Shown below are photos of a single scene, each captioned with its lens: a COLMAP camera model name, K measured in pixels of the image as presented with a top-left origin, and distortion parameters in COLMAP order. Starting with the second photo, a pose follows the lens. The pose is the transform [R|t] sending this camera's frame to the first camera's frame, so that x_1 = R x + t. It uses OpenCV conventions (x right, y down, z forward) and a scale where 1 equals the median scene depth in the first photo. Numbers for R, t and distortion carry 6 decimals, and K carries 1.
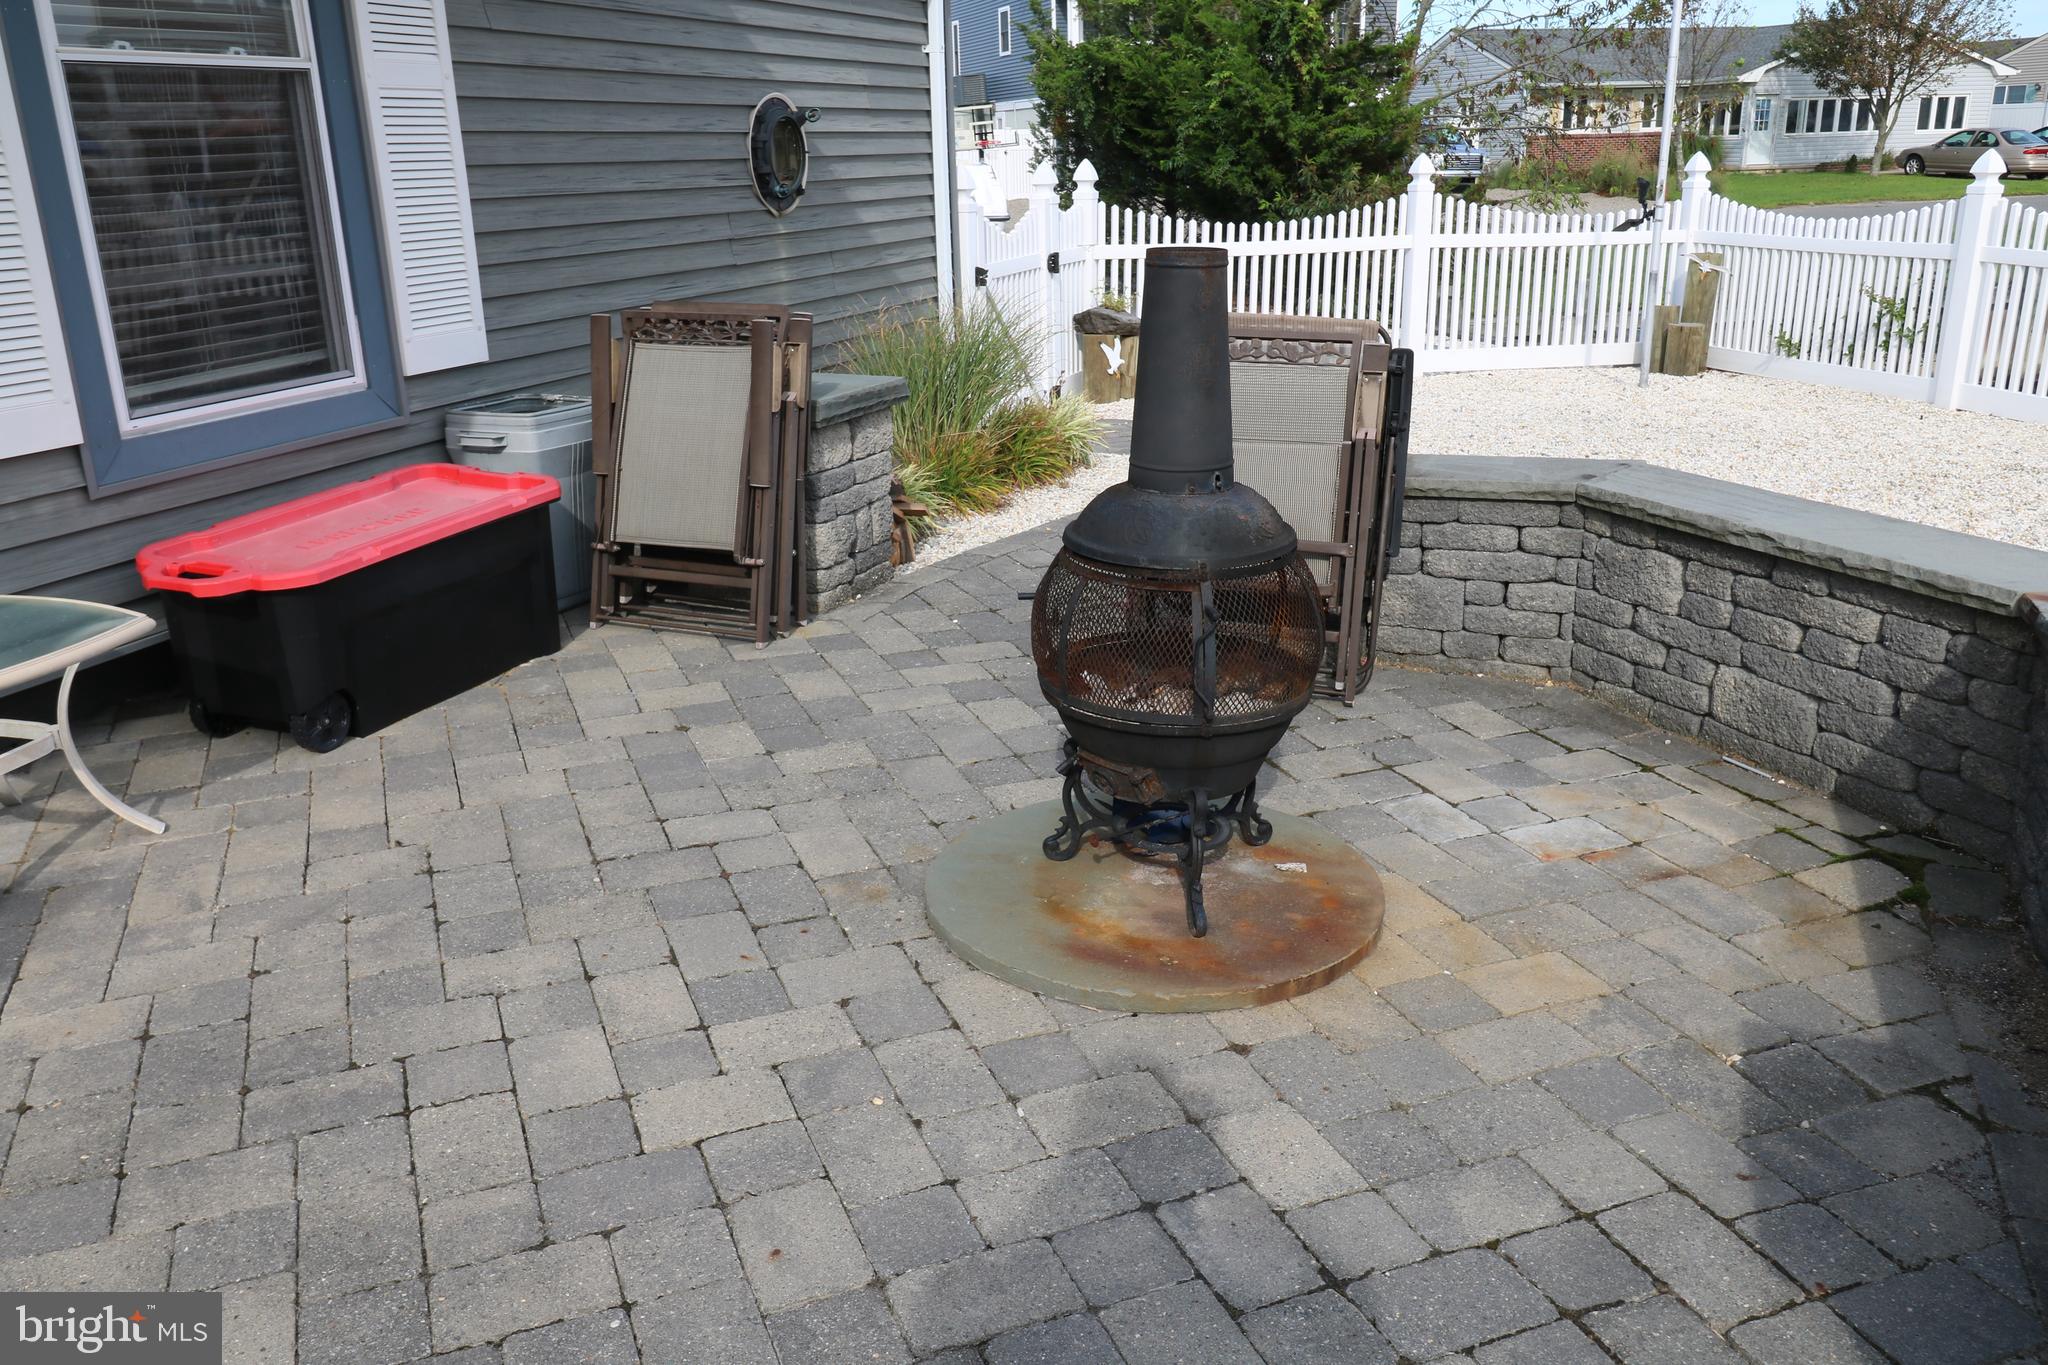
lens RADIAL K [[1605.4, 0, 1016.5], [0, 1605.4, 663.1], [0, 0, 1]] dist [0.019355, -0.016672]
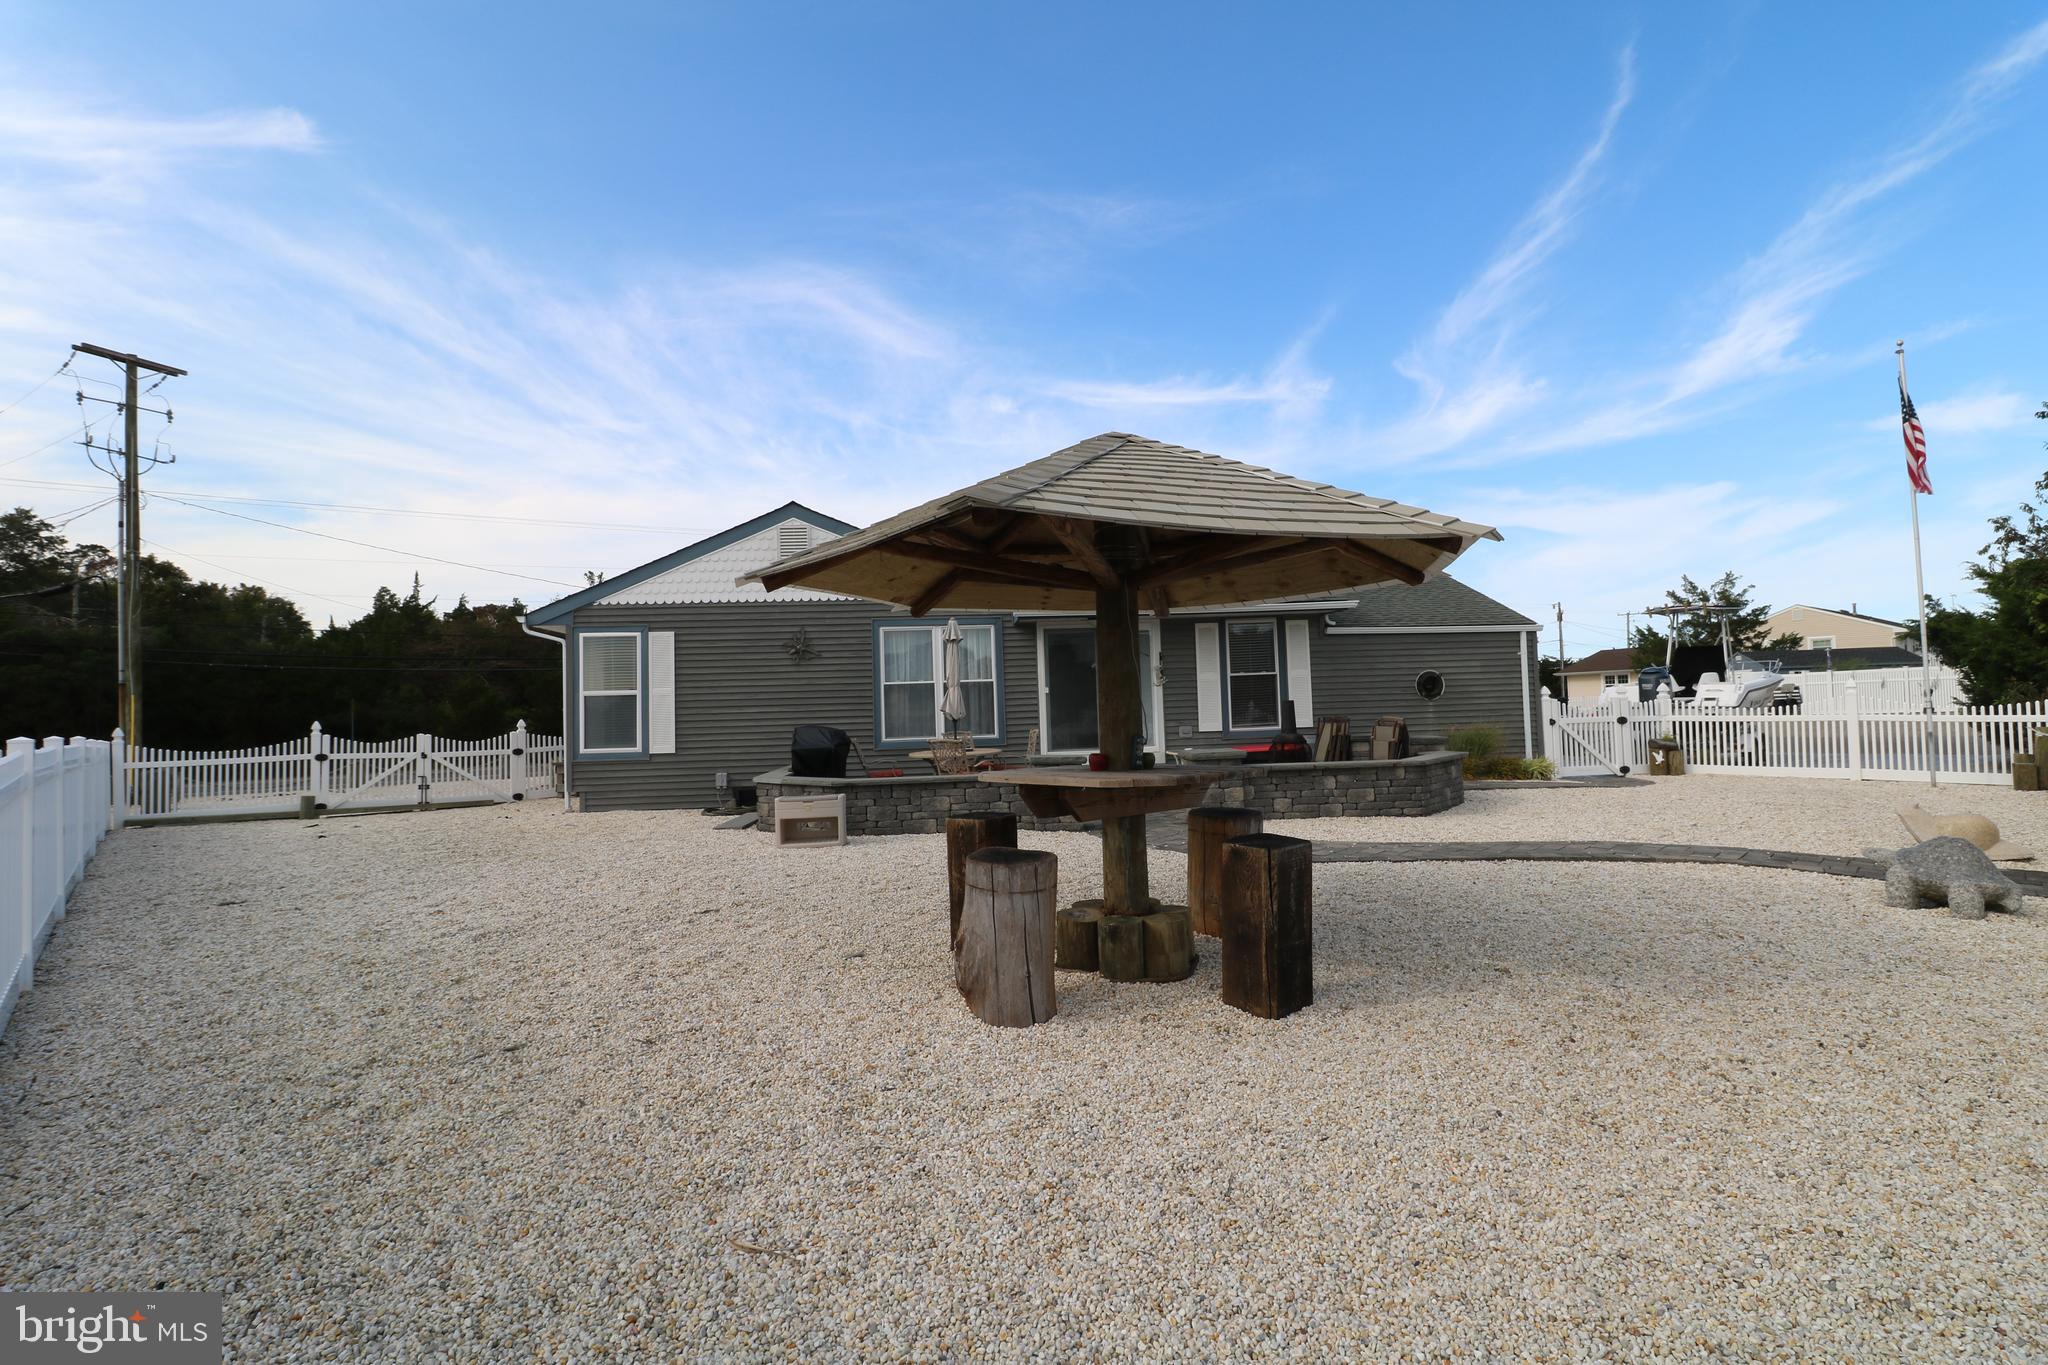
lens RADIAL K [[946.0, 0, 1023.4], [0, 946.0, 663.8], [0, 0, 1]] dist [0.001196, -0.014293]
pose [[0.443176, -0.029887, -0.895936, 1.938945], [-0.254445, 0.954145, -0.157690, 0.320018], [0.859566, 0.297850, 0.415249, -1.059089]]
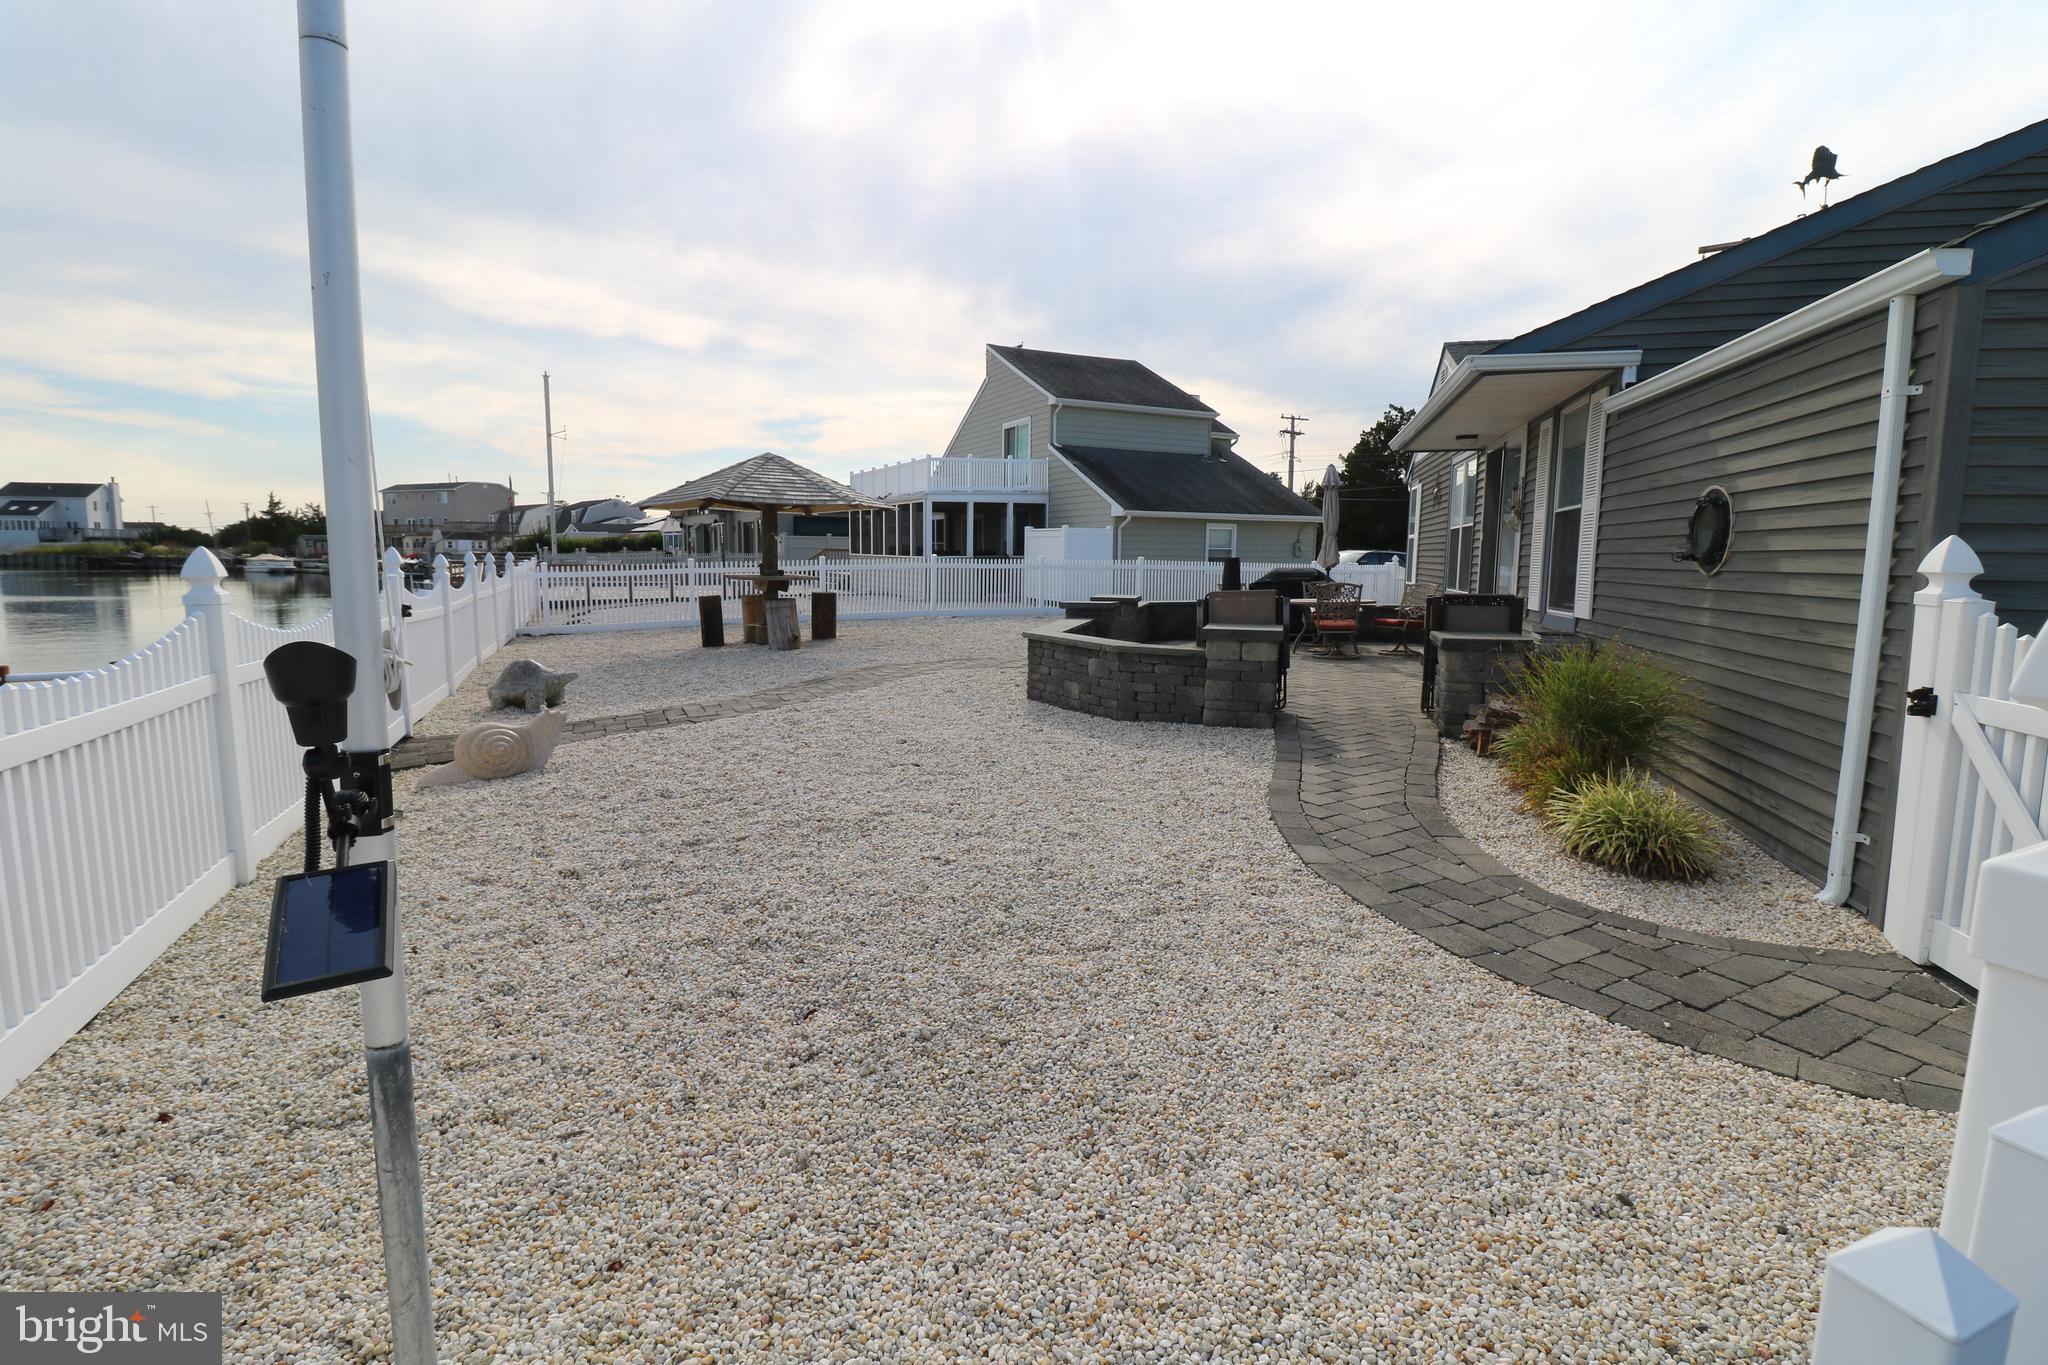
lens RADIAL K [[948.3, 0, 1020.2], [0, 948.3, 672.6], [0, 0, 1]] dist [0.000132, -0.013053]
pose [[-0.994137, 0.025888, -0.104983, 0.656029], [-0.020556, 0.907961, 0.418550, -0.693206], [0.106156, 0.418254, -0.902105, 2.237562]]
